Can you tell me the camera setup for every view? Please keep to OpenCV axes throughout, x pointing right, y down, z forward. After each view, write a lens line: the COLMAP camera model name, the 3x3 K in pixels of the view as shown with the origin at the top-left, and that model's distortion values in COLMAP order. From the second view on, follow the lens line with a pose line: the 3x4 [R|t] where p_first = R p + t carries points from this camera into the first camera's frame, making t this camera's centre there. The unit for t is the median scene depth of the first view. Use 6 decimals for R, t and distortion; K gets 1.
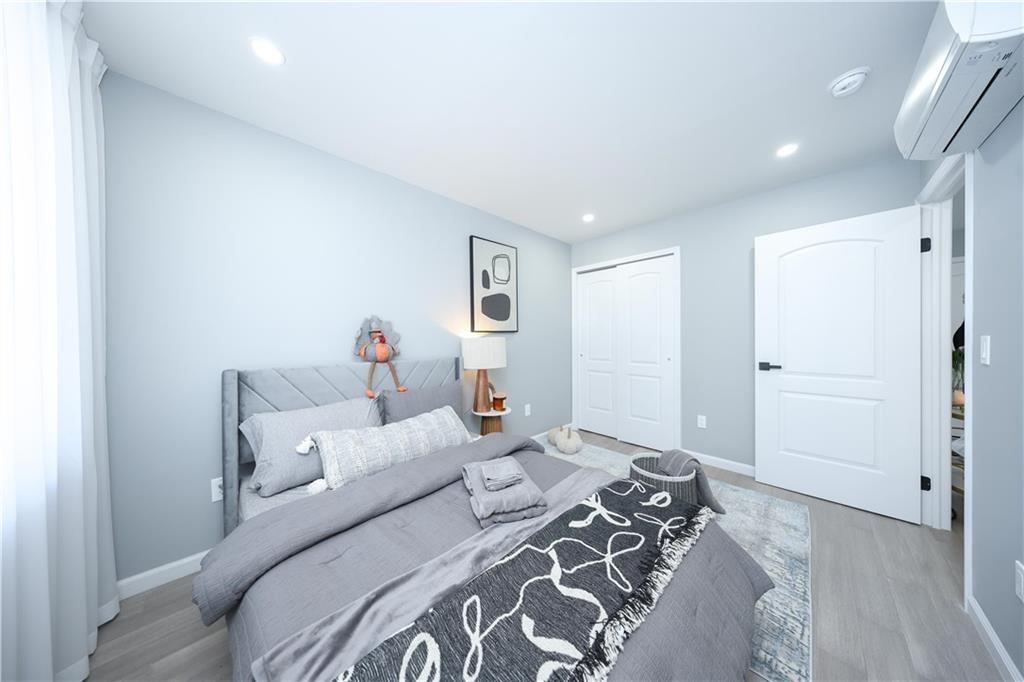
lens RADIAL K [[291.5, 0, 509.9], [0, 291.5, 339.9], [0, 0, 1]] dist [0.000240, 0.000005]
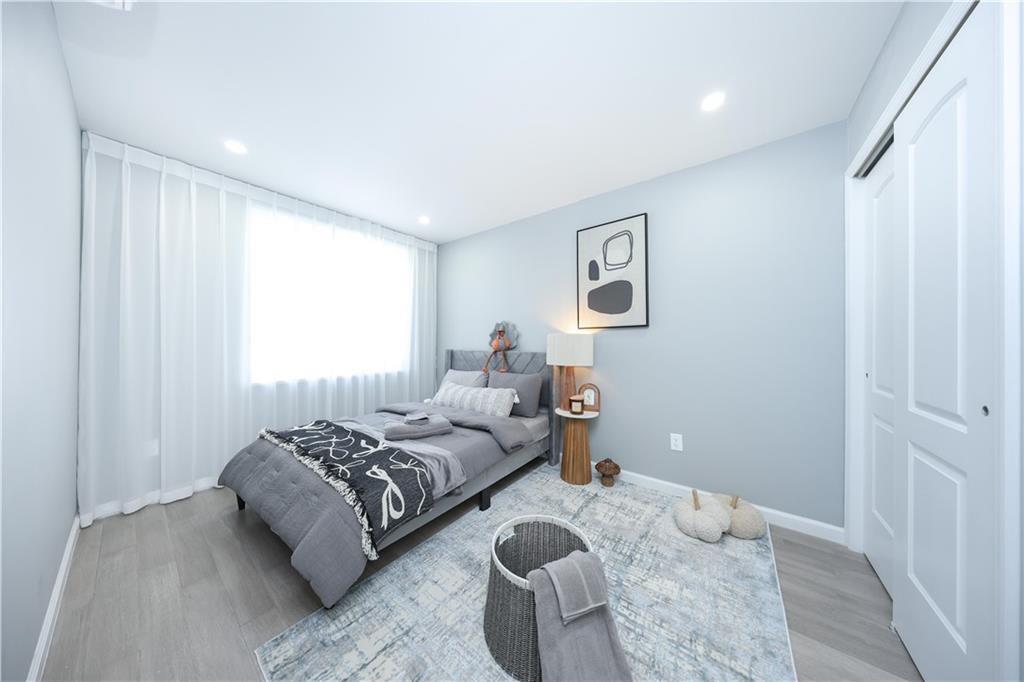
lens RADIAL K [[291.5, 0, 509.9], [0, 291.5, 339.9], [0, 0, 1]] dist [0.000240, 0.000005]
pose [[0.153957, 0.000795, -0.988077, 0.805313], [-0.011532, 0.999933, -0.000992, 0.013802], [0.988010, 0.011547, 0.153956, 0.626883]]
